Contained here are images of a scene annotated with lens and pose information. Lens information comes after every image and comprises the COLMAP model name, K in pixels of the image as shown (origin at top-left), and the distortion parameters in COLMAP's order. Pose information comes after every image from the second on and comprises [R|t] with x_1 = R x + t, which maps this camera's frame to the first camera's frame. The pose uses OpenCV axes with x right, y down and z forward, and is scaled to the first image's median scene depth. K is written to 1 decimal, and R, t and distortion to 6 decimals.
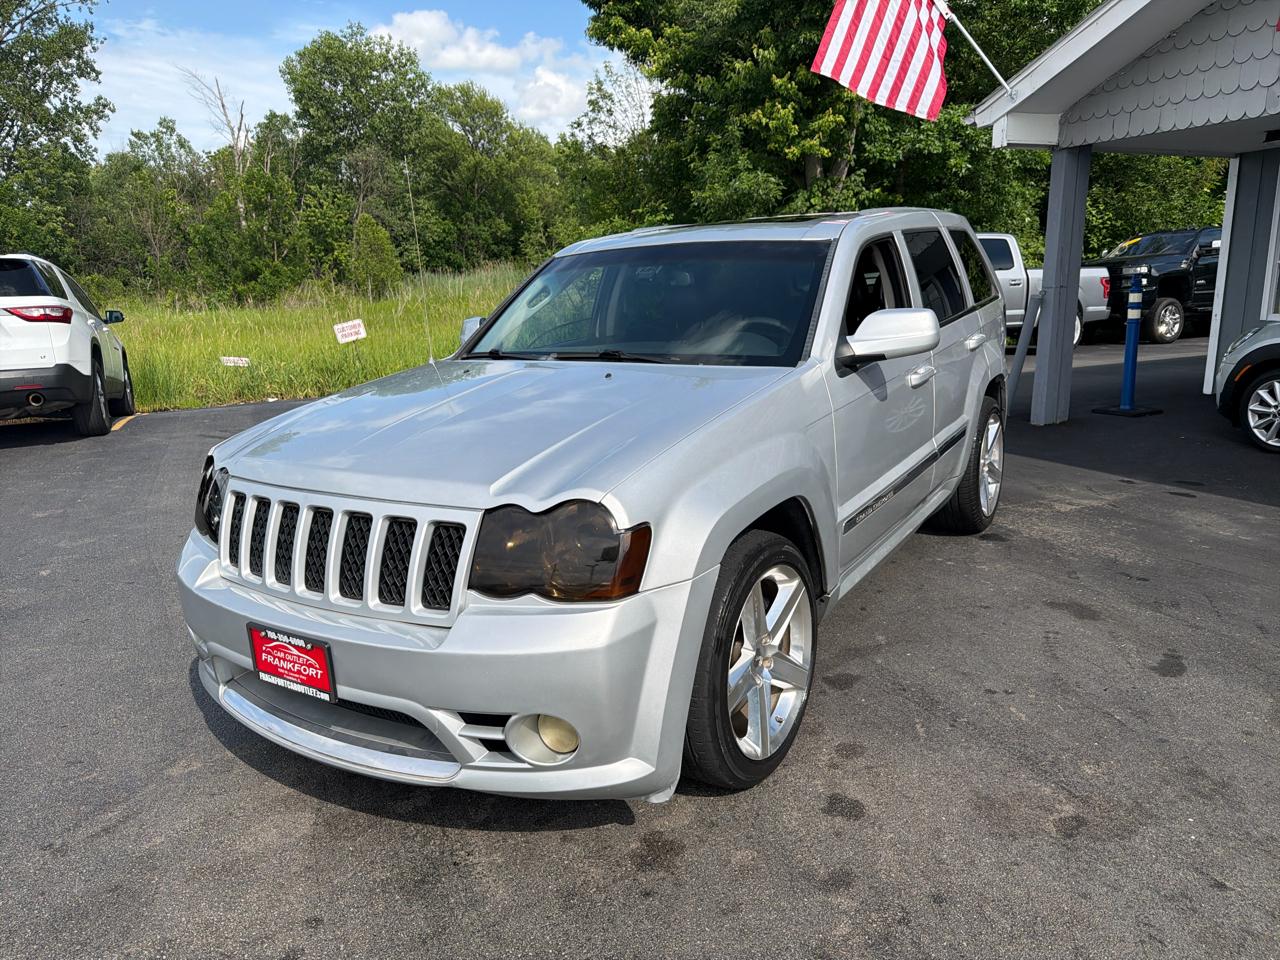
lens RADIAL K [[906.6, 0, 647.2], [0, 906.6, 484.0], [0, 0, 1]] dist [0.013200, -0.026830]
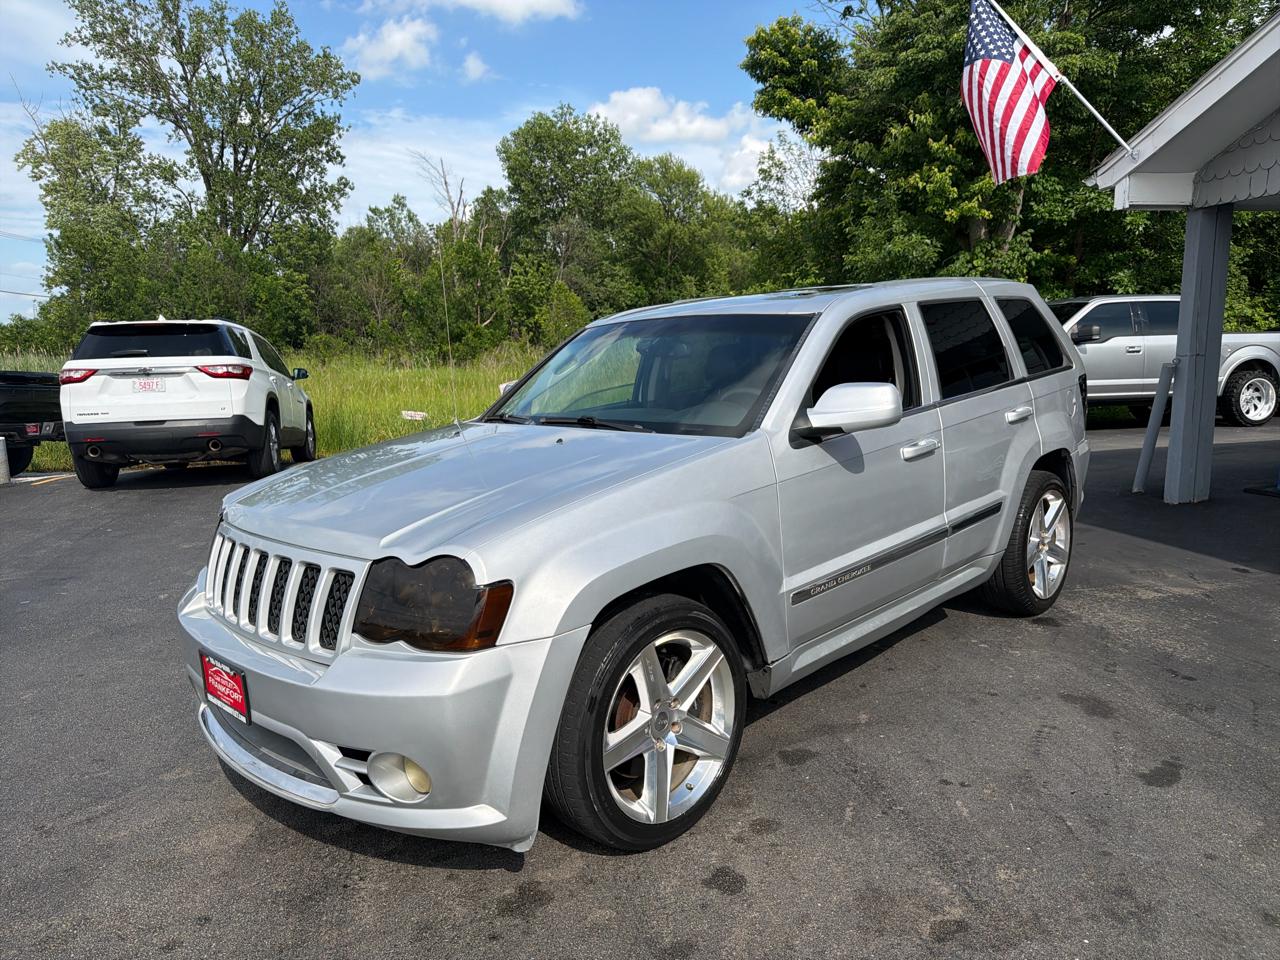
lens RADIAL K [[906.6, 0, 647.5], [0, 906.6, 483.3], [0, 0, 1]] dist [0.013200, -0.026830]
pose [[0.977733, 0.036268, -0.206694, 0.106138], [-0.049554, 0.997000, -0.059465, -0.004715], [0.203917, 0.068383, 0.976597, -0.005698]]
